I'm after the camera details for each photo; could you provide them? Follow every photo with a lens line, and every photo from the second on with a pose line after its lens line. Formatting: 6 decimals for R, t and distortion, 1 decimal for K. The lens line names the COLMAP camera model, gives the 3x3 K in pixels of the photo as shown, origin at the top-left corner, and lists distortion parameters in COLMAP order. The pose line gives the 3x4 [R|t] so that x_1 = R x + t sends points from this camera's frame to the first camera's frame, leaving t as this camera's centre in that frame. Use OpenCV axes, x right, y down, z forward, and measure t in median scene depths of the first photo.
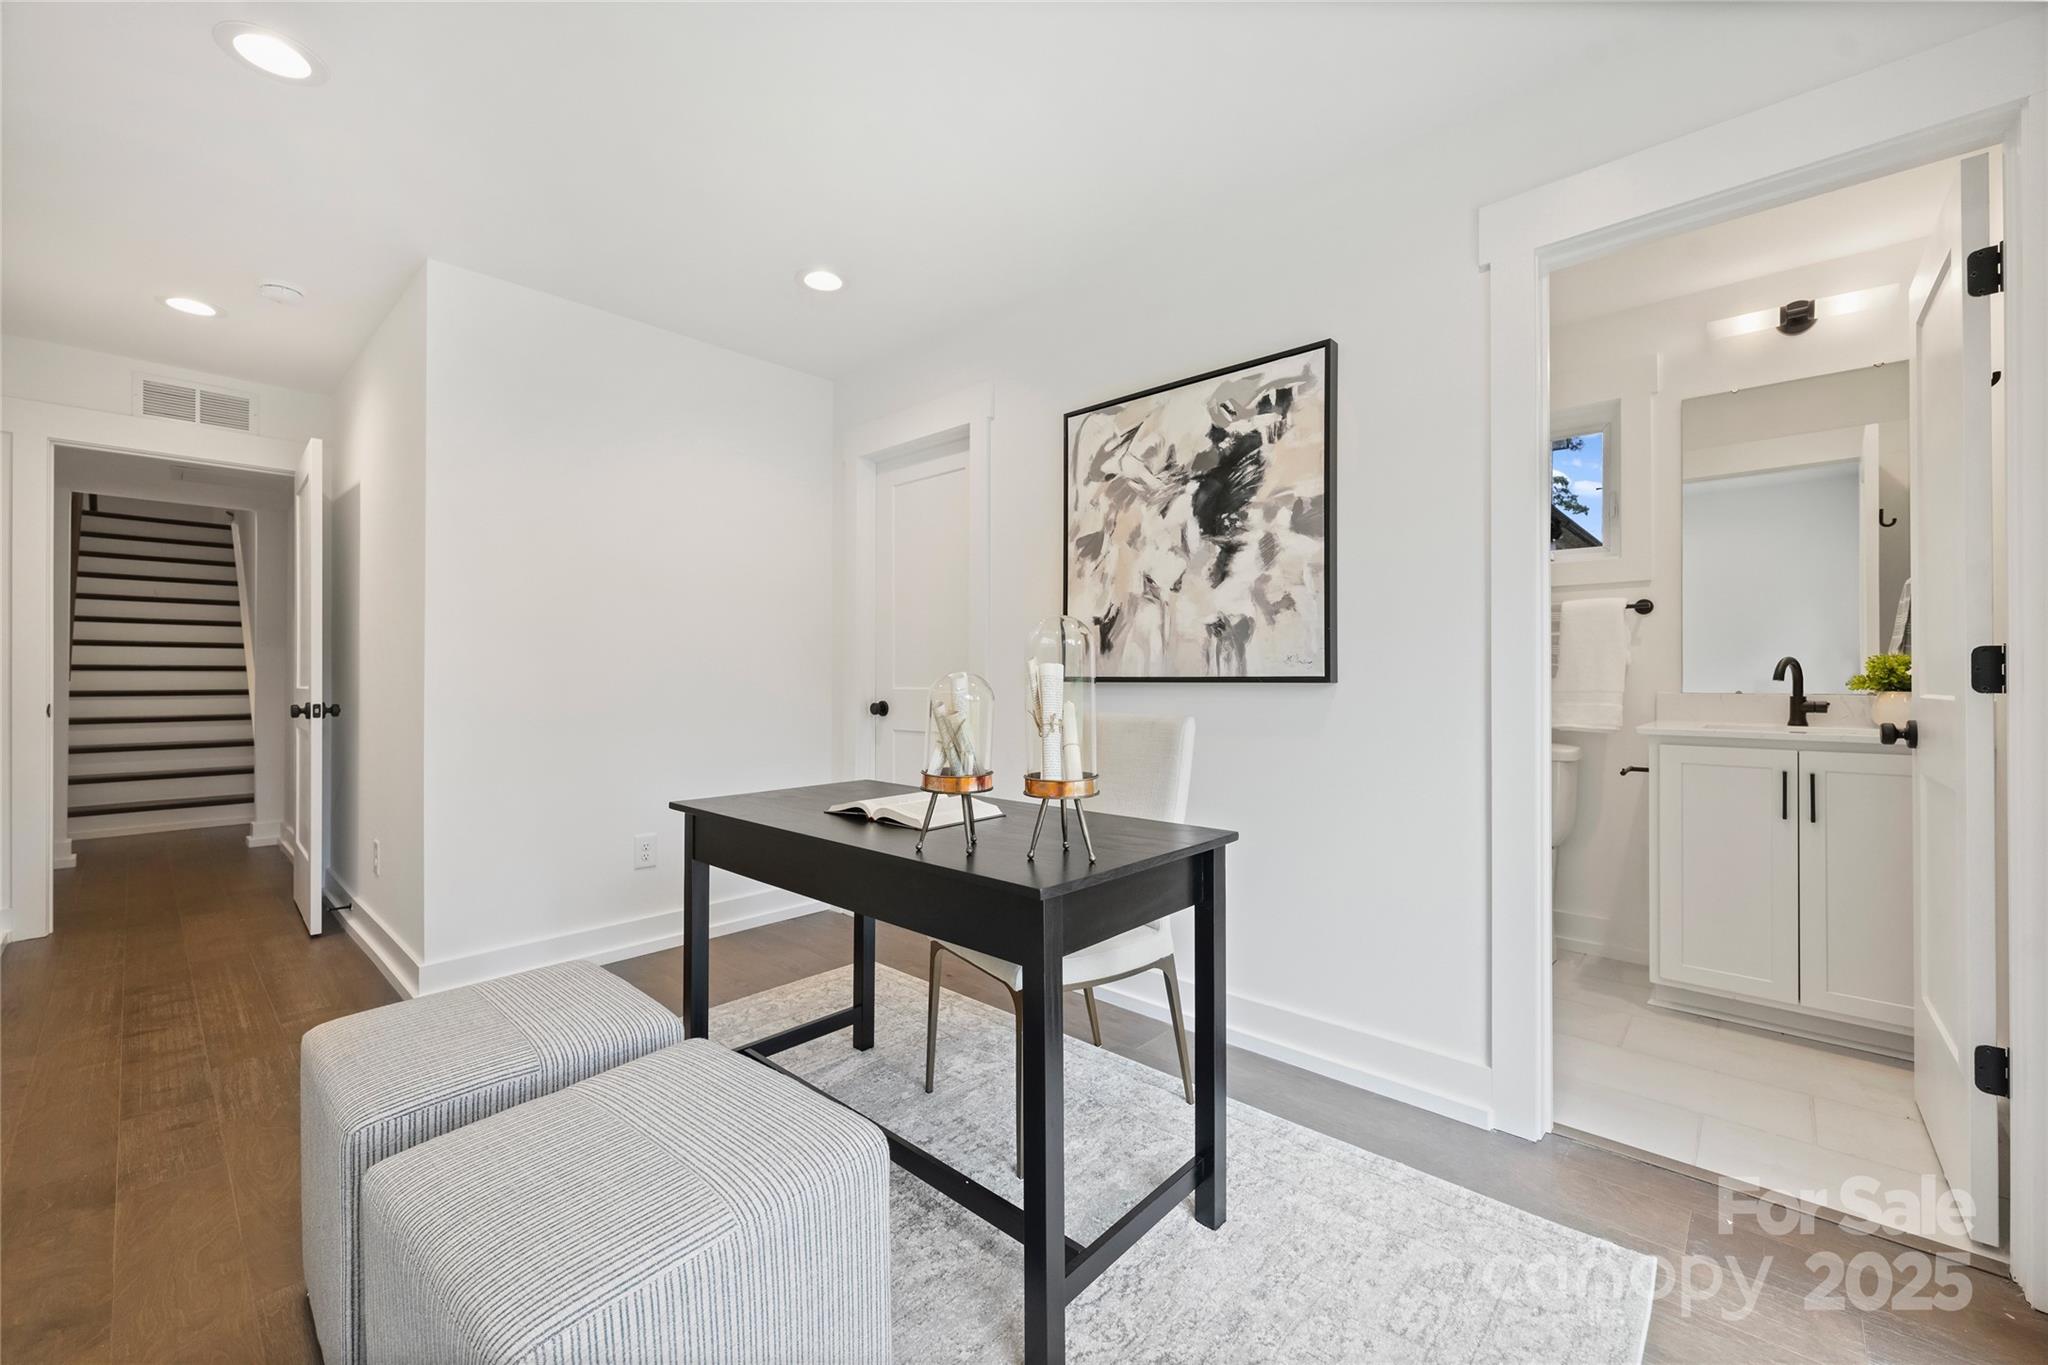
lens RADIAL K [[810.1, 0, 1024.3], [0, 810.1, 683.6], [0, 0, 1]] dist [-0.001902, -0.000093]
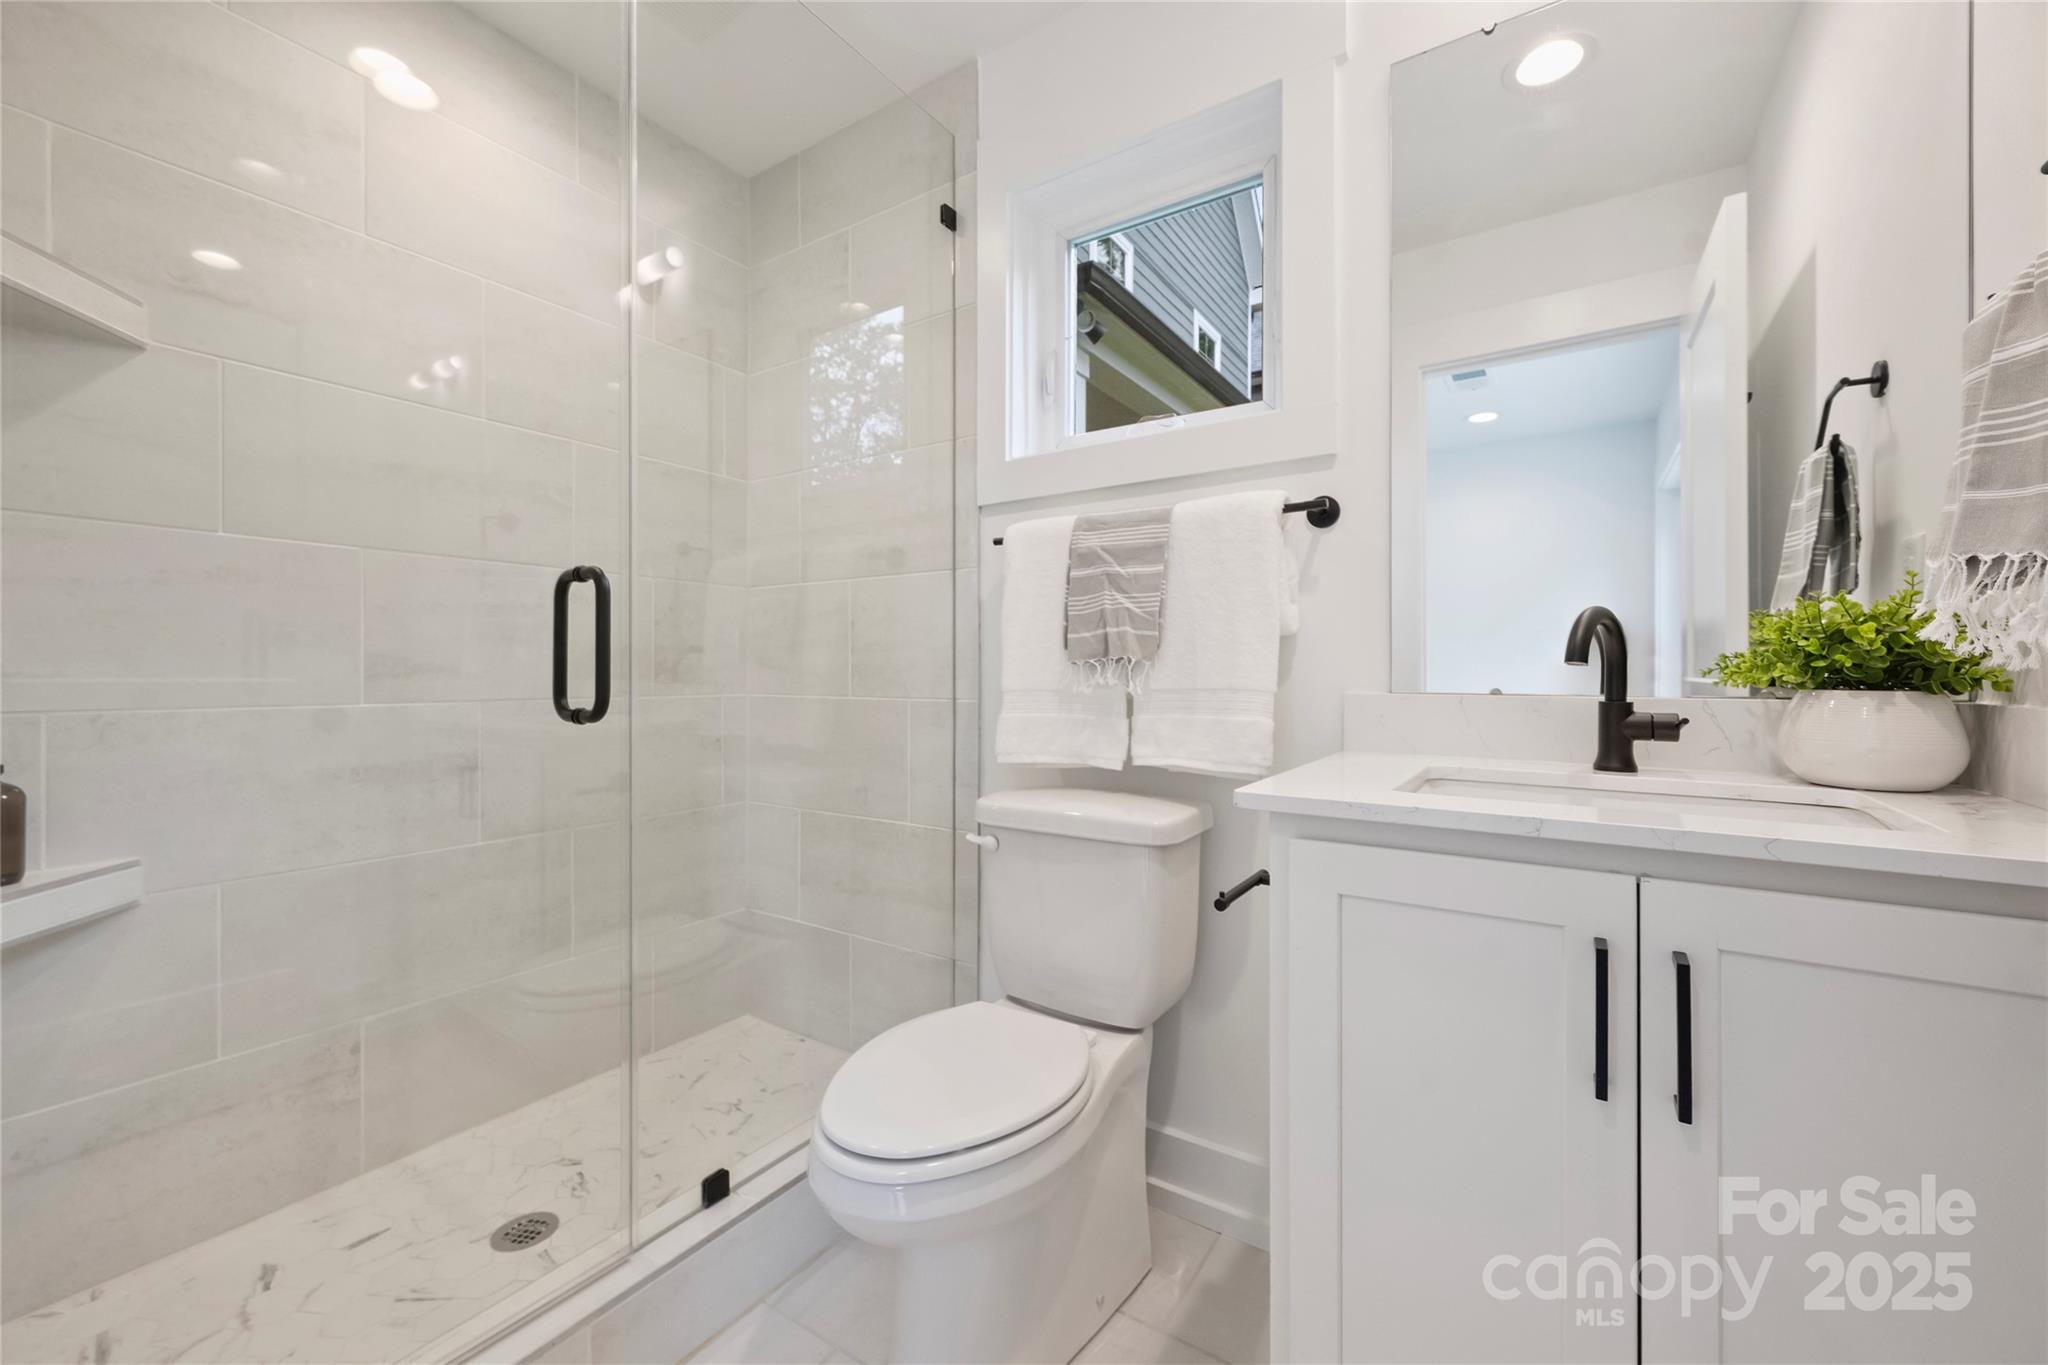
lens RADIAL K [[810.1, 0, 1016.8], [0, 810.1, 679.1], [0, 0, 1]] dist [-0.001902, -0.000093]
pose [[0.987717, 0.002035, 0.156239, 0.381112], [-0.001585, 0.999994, -0.003010, 0.003571], [-0.156244, 0.002725, 0.987715, 0.414180]]
